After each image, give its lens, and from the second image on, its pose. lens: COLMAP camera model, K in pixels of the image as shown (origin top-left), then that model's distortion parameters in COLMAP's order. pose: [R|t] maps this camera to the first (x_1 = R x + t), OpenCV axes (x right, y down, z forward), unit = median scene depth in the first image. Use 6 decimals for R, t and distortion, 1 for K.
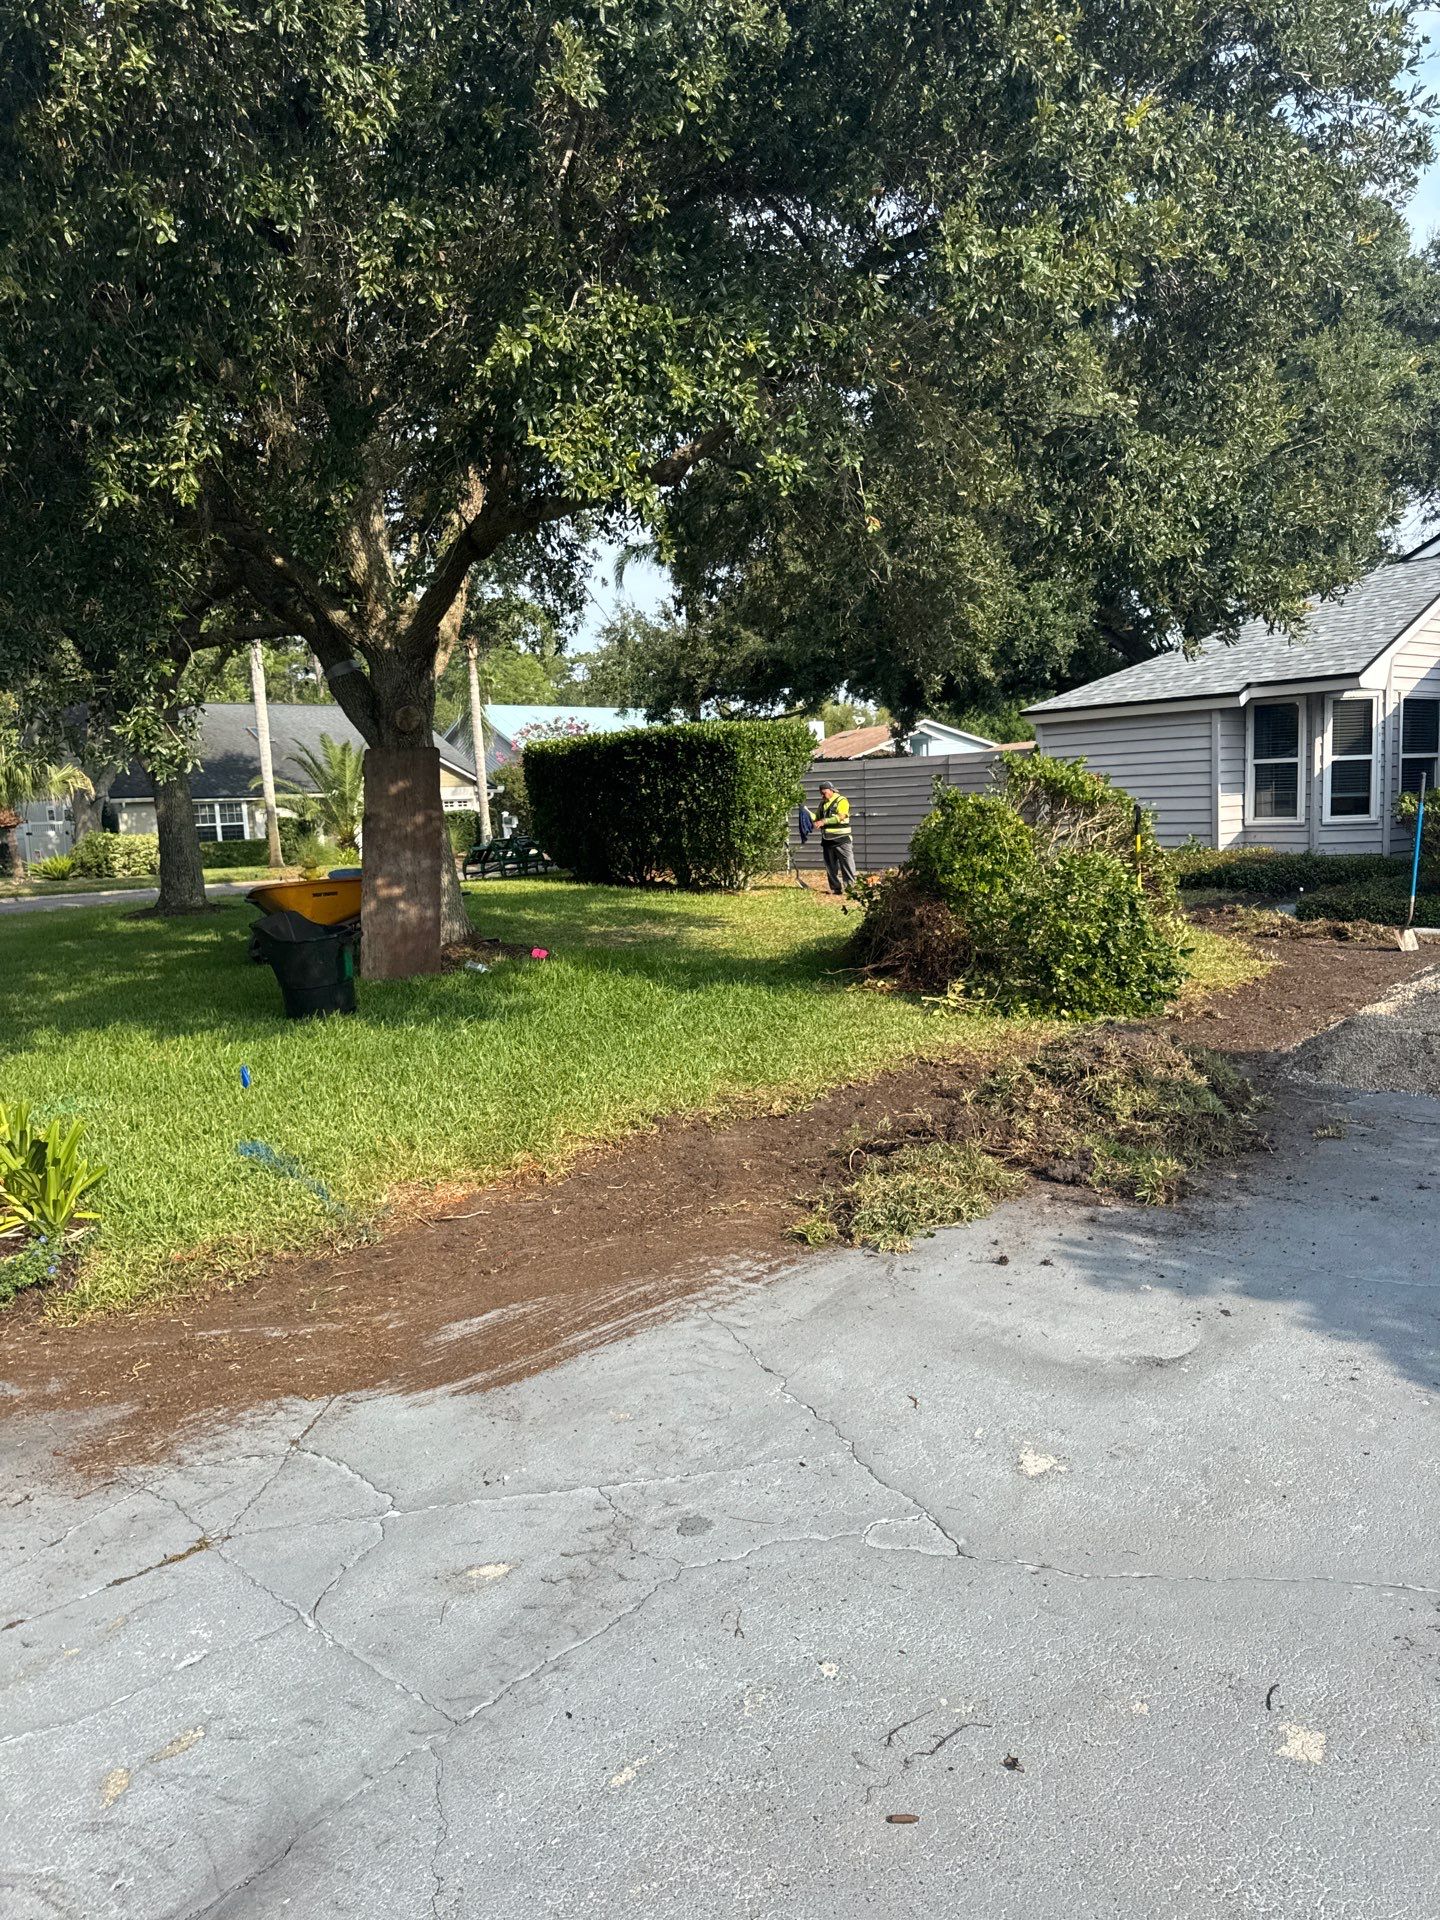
lens RADIAL K [[1352.9, 0, 717.7], [0, 1352.9, 980.3], [0, 0, 1]] dist [0.023924, -0.043575]
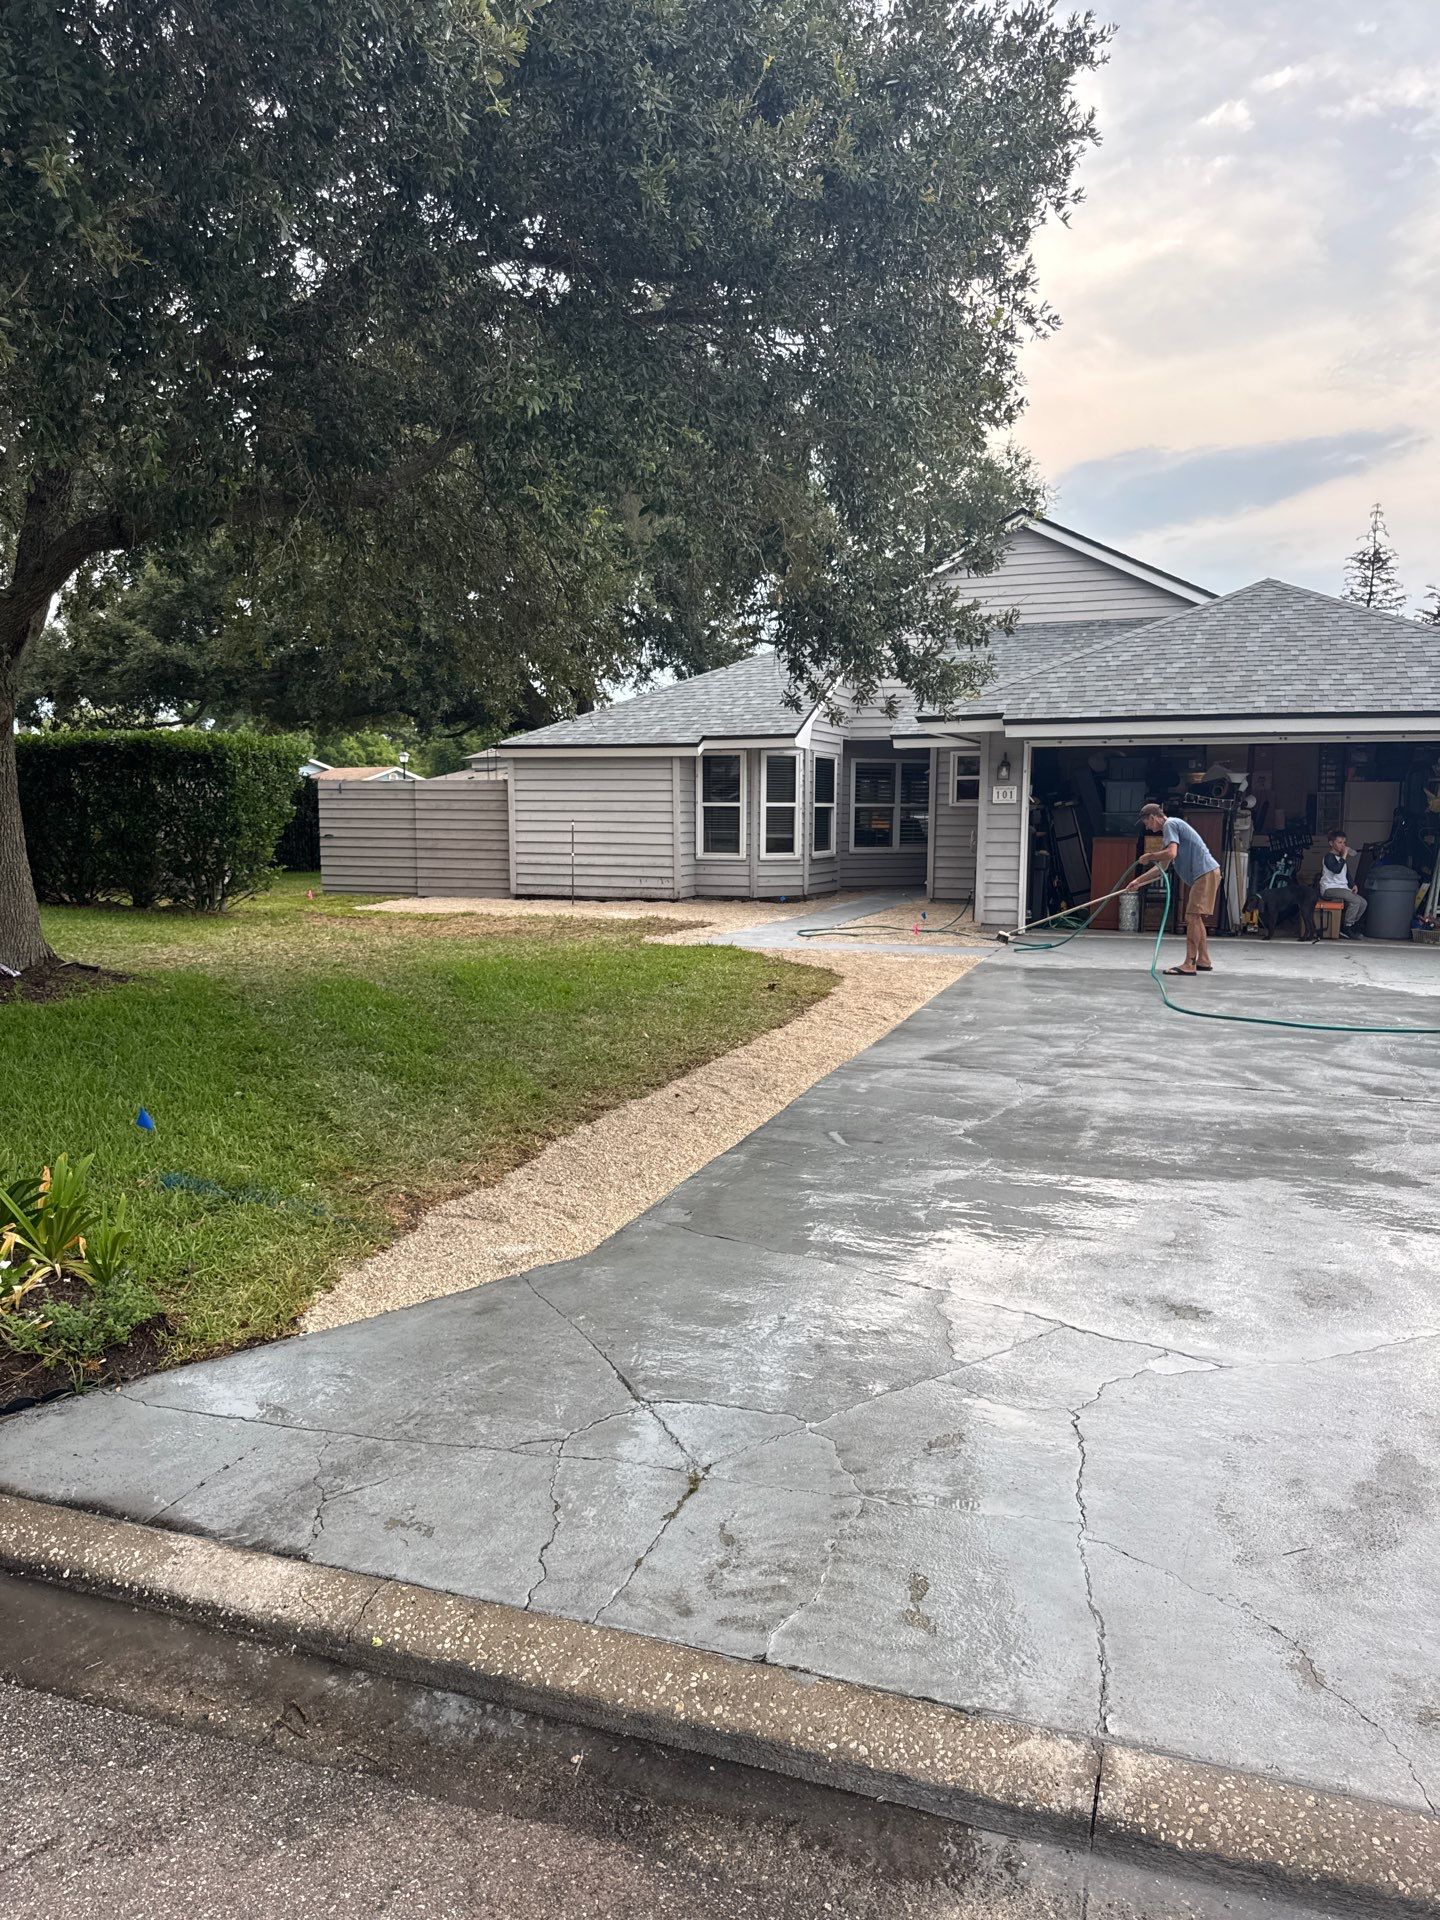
lens RADIAL K [[1352.9, 0, 729.1], [0, 1352.9, 1012.9], [0, 0, 1]] dist [0.023924, -0.043575]
pose [[0.867482, -0.030247, 0.496548, -0.163444], [0.029805, 0.999517, 0.008815, 0.006092], [-0.496575, 0.007153, 0.867964, -0.002355]]
